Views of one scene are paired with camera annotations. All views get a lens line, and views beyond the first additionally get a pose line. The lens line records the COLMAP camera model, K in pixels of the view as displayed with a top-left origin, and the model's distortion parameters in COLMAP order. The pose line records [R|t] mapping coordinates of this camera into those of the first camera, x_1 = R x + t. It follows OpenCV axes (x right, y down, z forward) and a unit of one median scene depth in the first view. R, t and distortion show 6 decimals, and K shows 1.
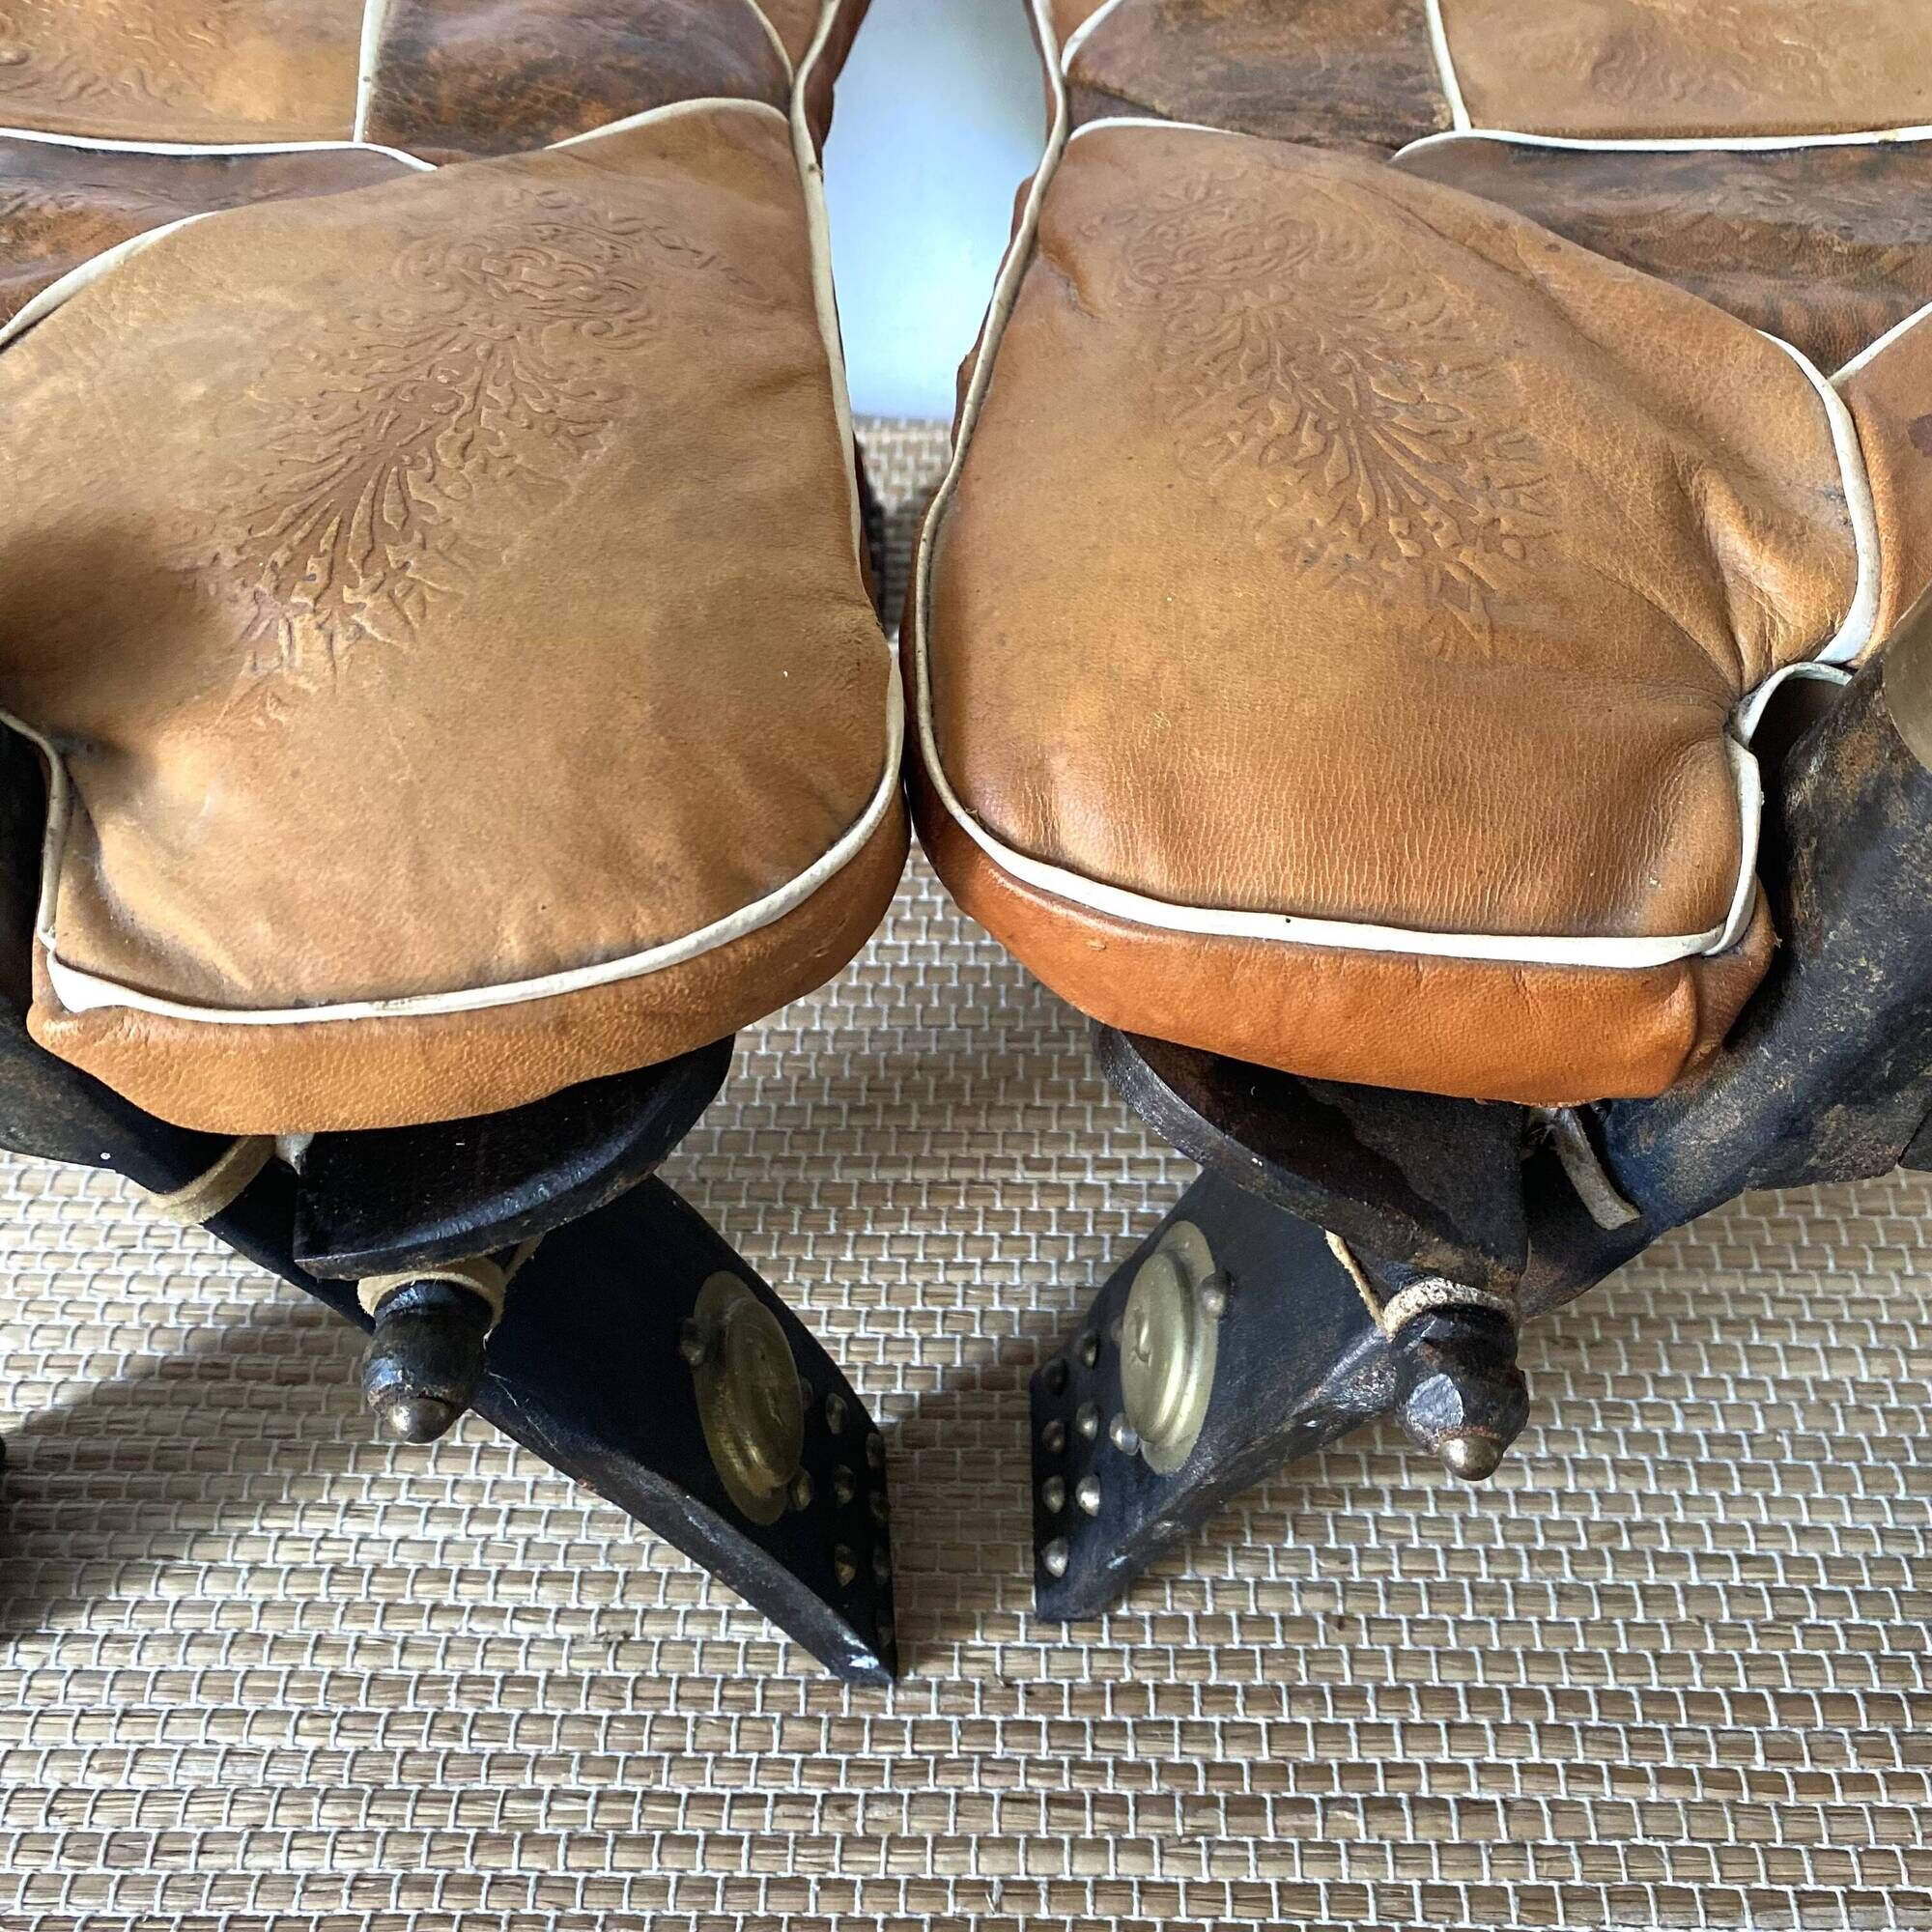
lens RADIAL K [[1970.4, 0, 1001.2], [0, 1970.4, 955.2], [0, 0, 1]] dist [0.003893, 0.000000]
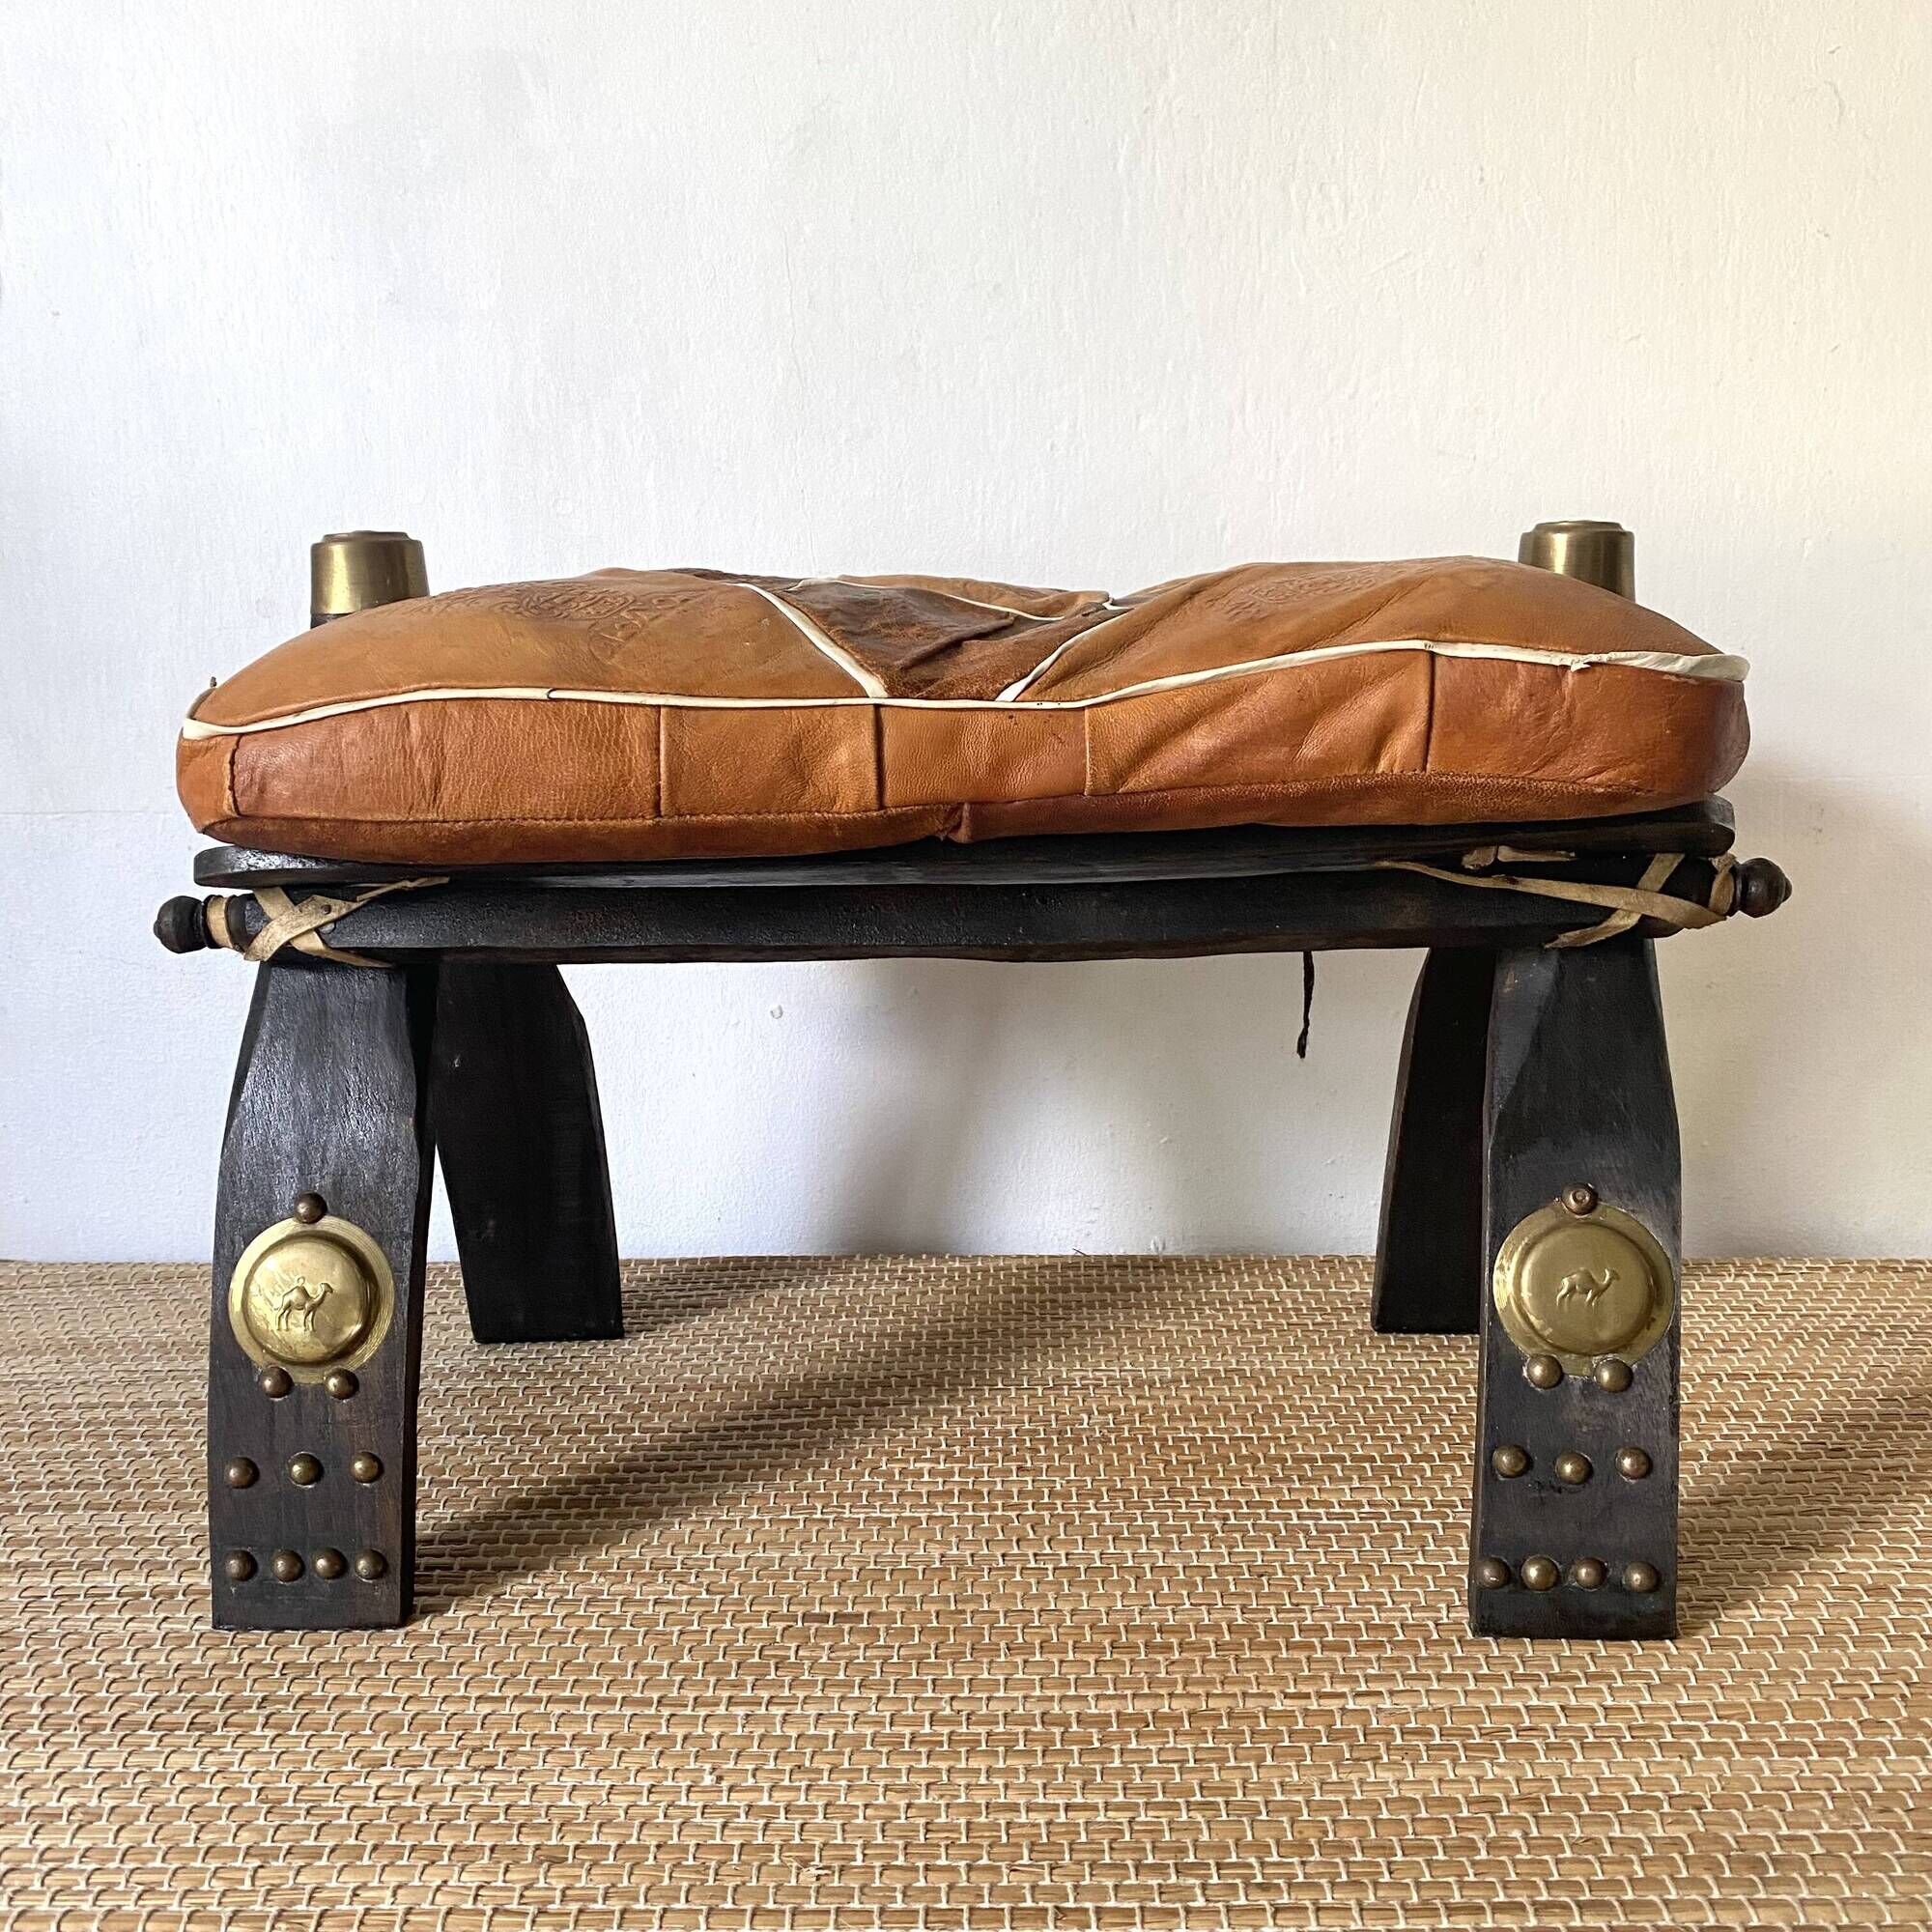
lens RADIAL K [[1970.4, 0, 972.0], [0, 1970.4, 927.4], [0, 0, 1]] dist [0.003893, 0.000000]
pose [[0.999946, -0.009487, 0.004153, -0.182120], [0.009953, 0.769559, -0.638498, 0.555878], [0.002862, 0.638505, 0.769613, -0.016468]]
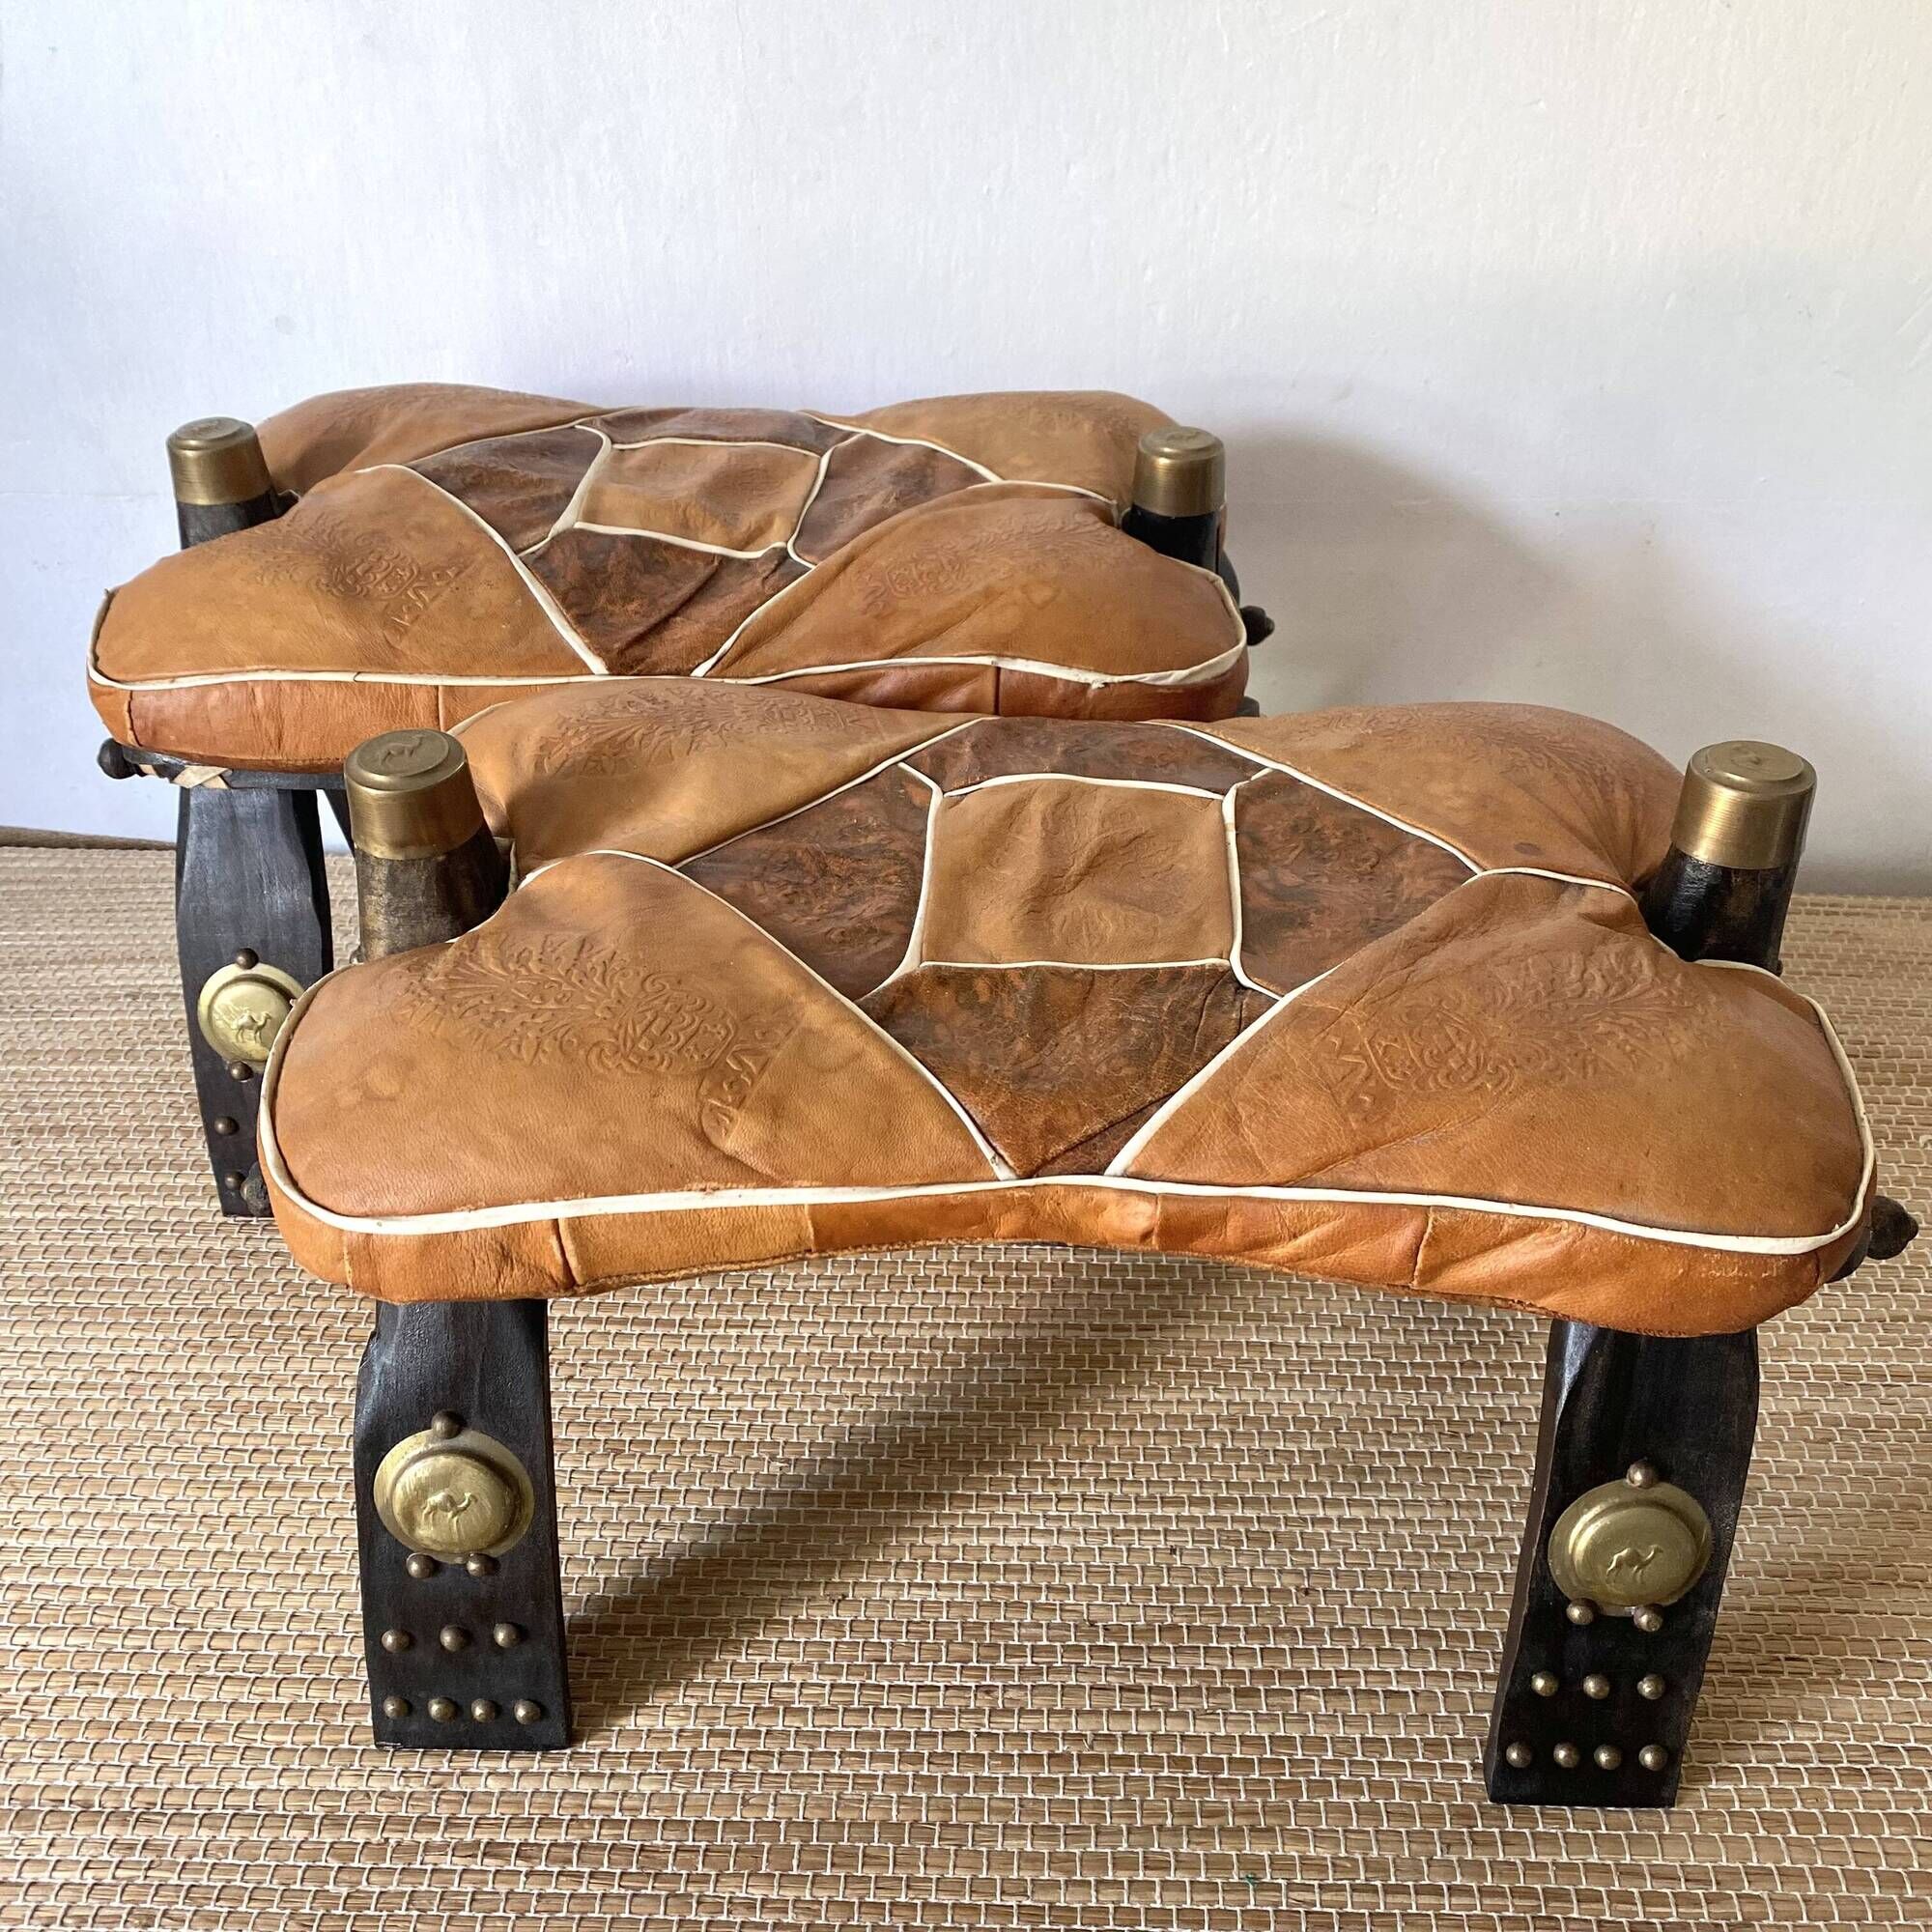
lens RADIAL K [[1970.4, 0, 977.7], [0, 1970.4, 936.1], [0, 0, 1]] dist [0.003893, 0.000000]
pose [[0.999967, 0.005119, -0.006247, -0.083219], [-0.006566, 0.965689, -0.259618, 0.261676], [0.004703, 0.259650, 0.965691, -0.665915]]
